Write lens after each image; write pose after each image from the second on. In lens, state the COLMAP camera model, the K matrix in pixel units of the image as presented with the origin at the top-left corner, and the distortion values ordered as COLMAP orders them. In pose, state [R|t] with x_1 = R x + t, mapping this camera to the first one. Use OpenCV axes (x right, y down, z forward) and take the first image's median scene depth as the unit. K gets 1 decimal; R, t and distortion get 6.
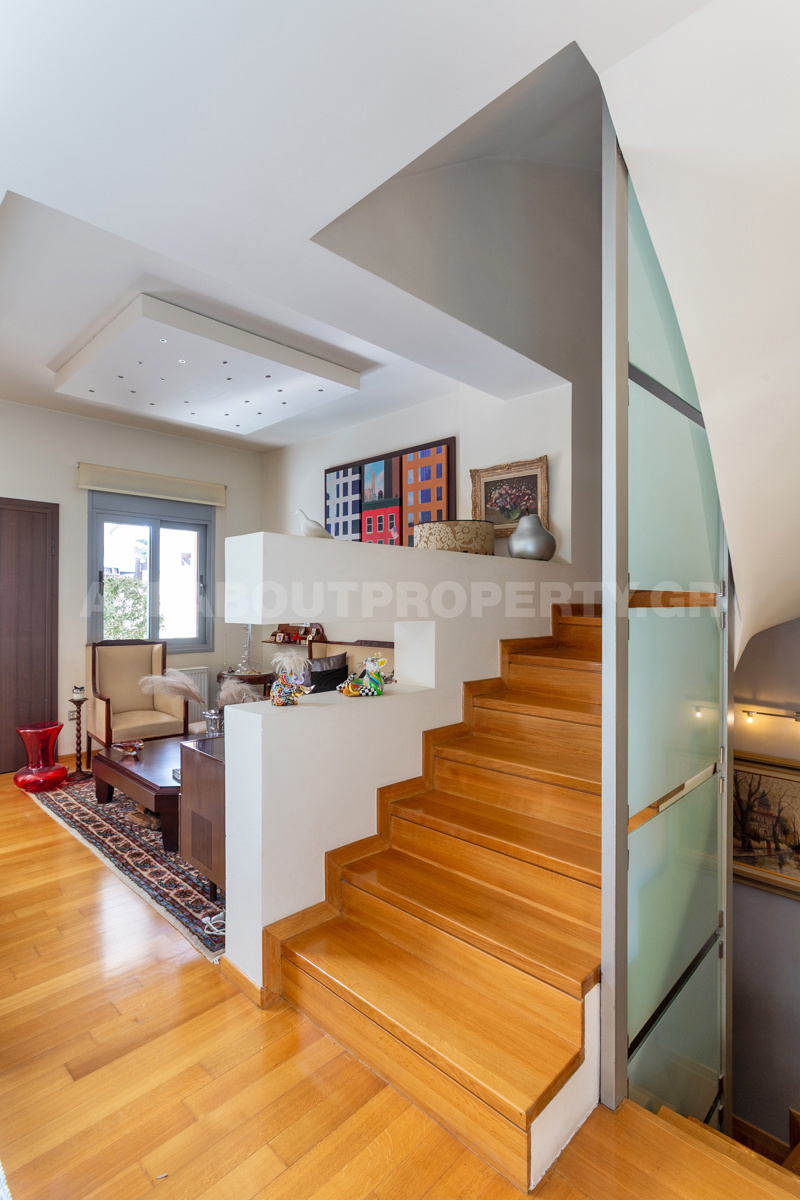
lens RADIAL K [[587.7, 0, 370.3], [0, 587.7, 582.8], [0, 0, 1]] dist [-0.016855, 0.010169]
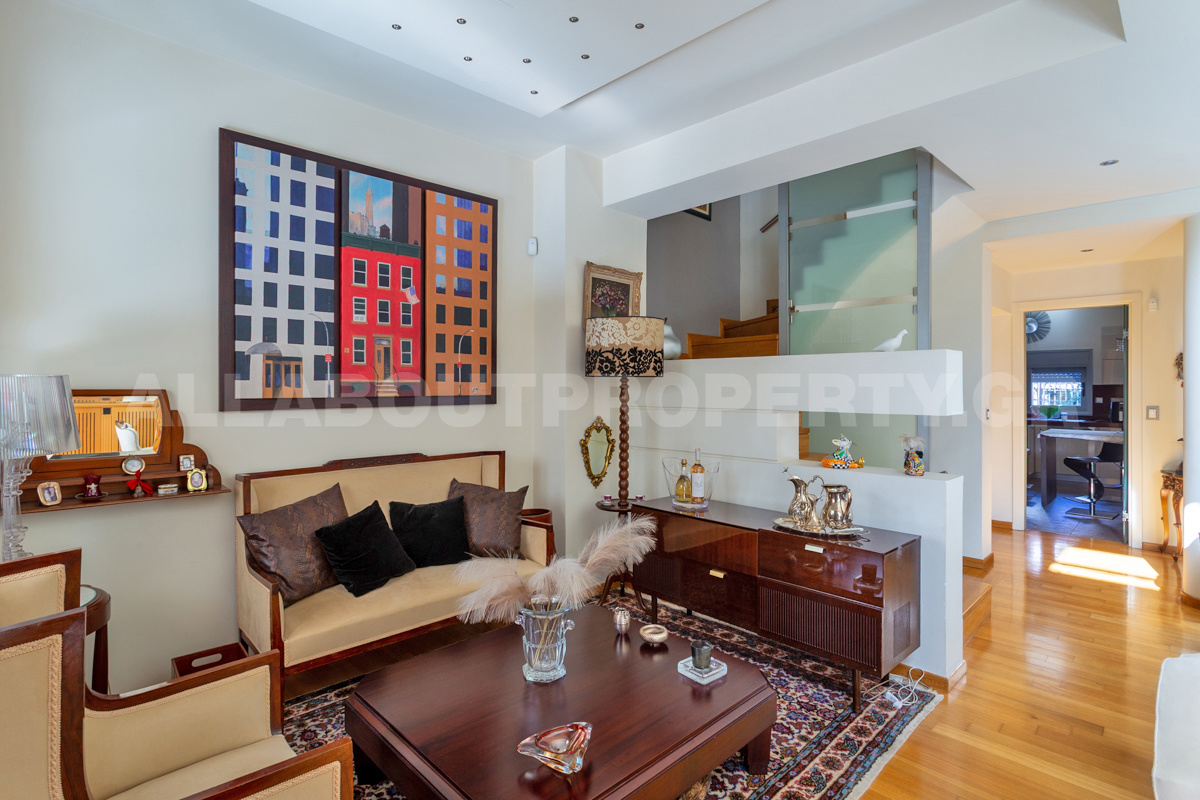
lens RADIAL K [[587.7, 0, 598.1], [0, 587.7, 389.3], [0, 0, 1]] dist [-0.016855, 0.010169]
pose [[-0.007551, -0.013548, 0.999880, -0.668483], [-0.039063, 0.999149, 0.013243, 0.008052], [-0.999208, -0.038959, -0.008074, 0.796403]]
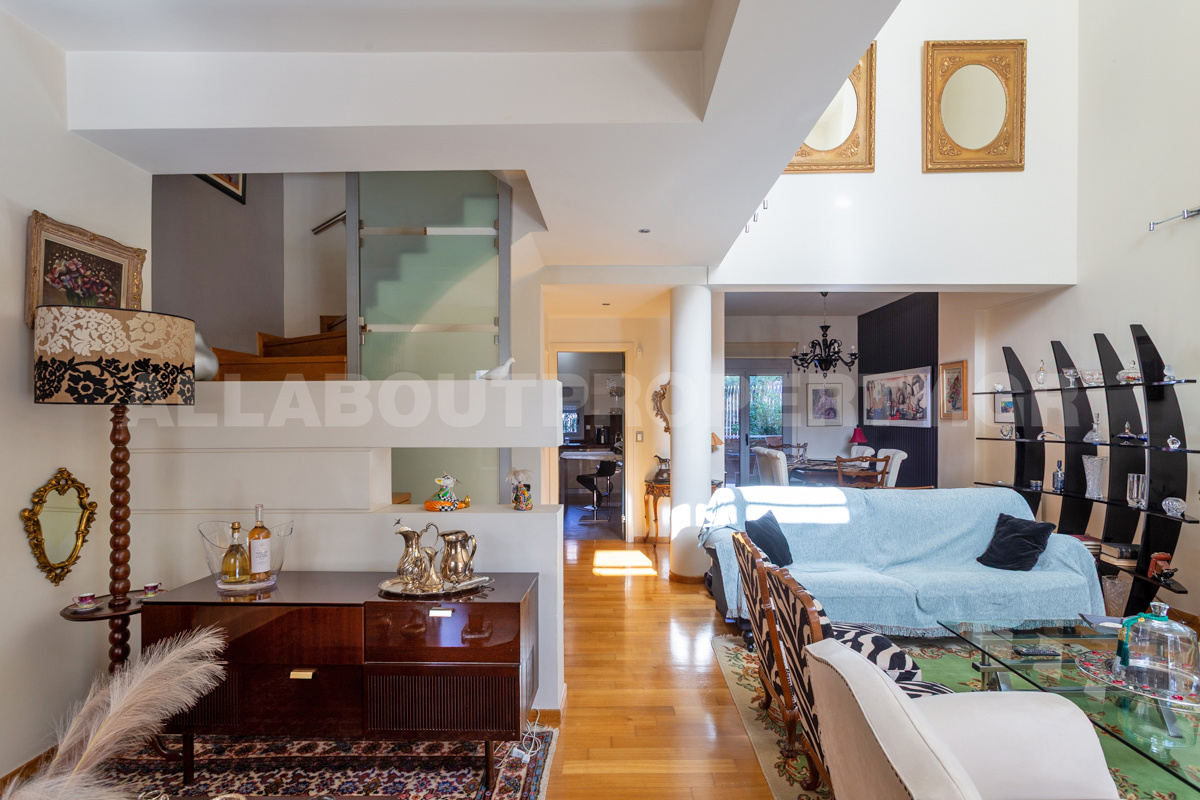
lens RADIAL K [[587.7, 0, 611.7], [0, 587.7, 420.4], [0, 0, 1]] dist [-0.016855, 0.010169]
pose [[-0.723265, -0.011490, 0.690475, -0.534834], [-0.029205, 0.999476, -0.013960, 0.008681], [-0.689953, -0.030263, -0.723221, 0.826079]]
